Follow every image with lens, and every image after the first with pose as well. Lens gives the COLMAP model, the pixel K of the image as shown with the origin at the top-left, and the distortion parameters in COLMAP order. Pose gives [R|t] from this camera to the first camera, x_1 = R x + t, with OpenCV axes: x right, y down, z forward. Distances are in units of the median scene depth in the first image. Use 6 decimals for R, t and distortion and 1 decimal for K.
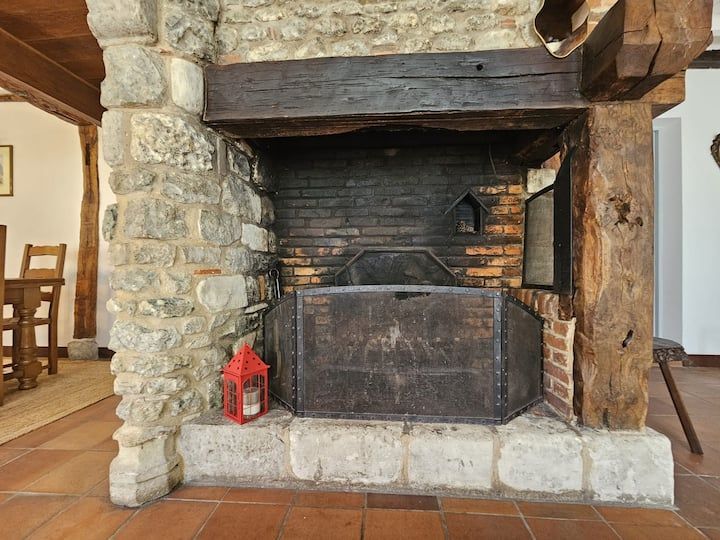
lens RADIAL K [[297.3, 0, 362.7], [0, 297.3, 272.8], [0, 0, 1]] dist [0.004103, -0.000545]
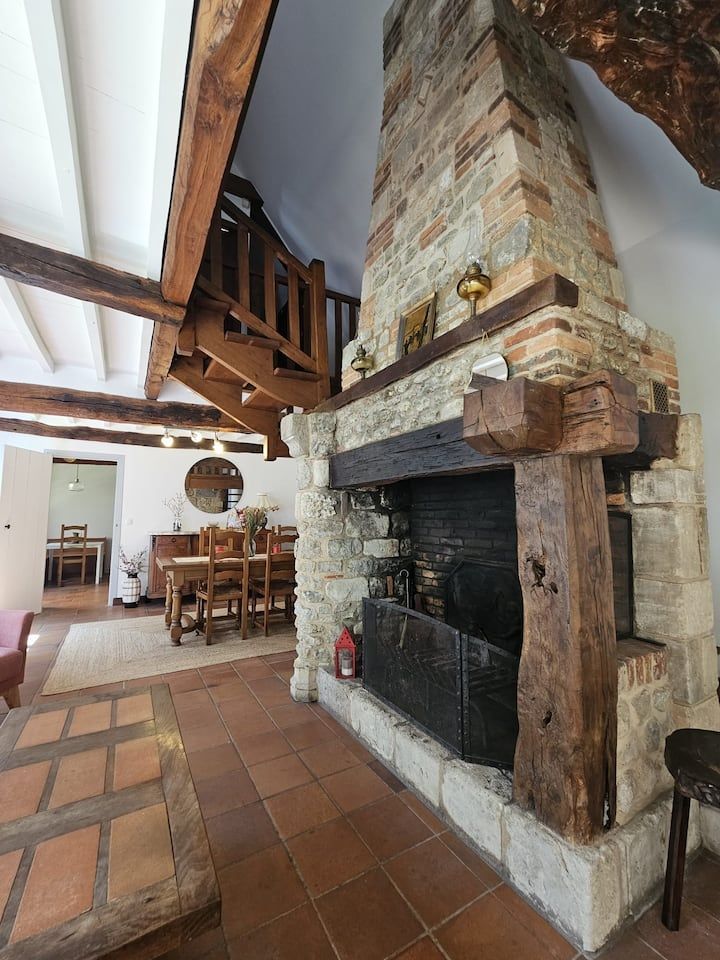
lens RADIAL K [[396.5, 0, 359.1], [0, 396.5, 483.5], [0, 0, 1]] dist [0.004103, -0.000545]
pose [[0.568451, -0.066585, -0.820018, 1.421619], [-0.006662, 0.996314, -0.085519, -0.336898], [0.822690, 0.054076, 0.565912, -0.157574]]
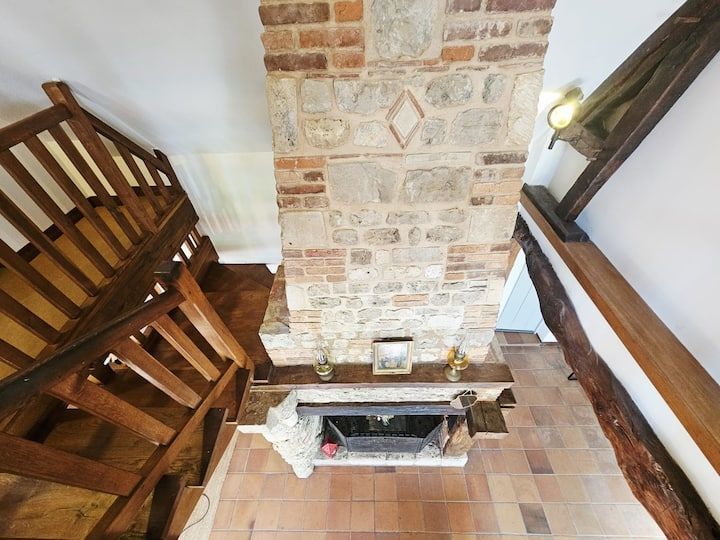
lens RADIAL K [[297.3, 0, 358.3], [0, 297.3, 270.4], [0, 0, 1]] dist [0.004103, -0.000545]
pose [[0.997954, -0.060462, 0.020796, -0.085944], [0.028959, 0.717390, 0.696070, -2.783569], [-0.057005, -0.694044, 0.717673, 0.148212]]
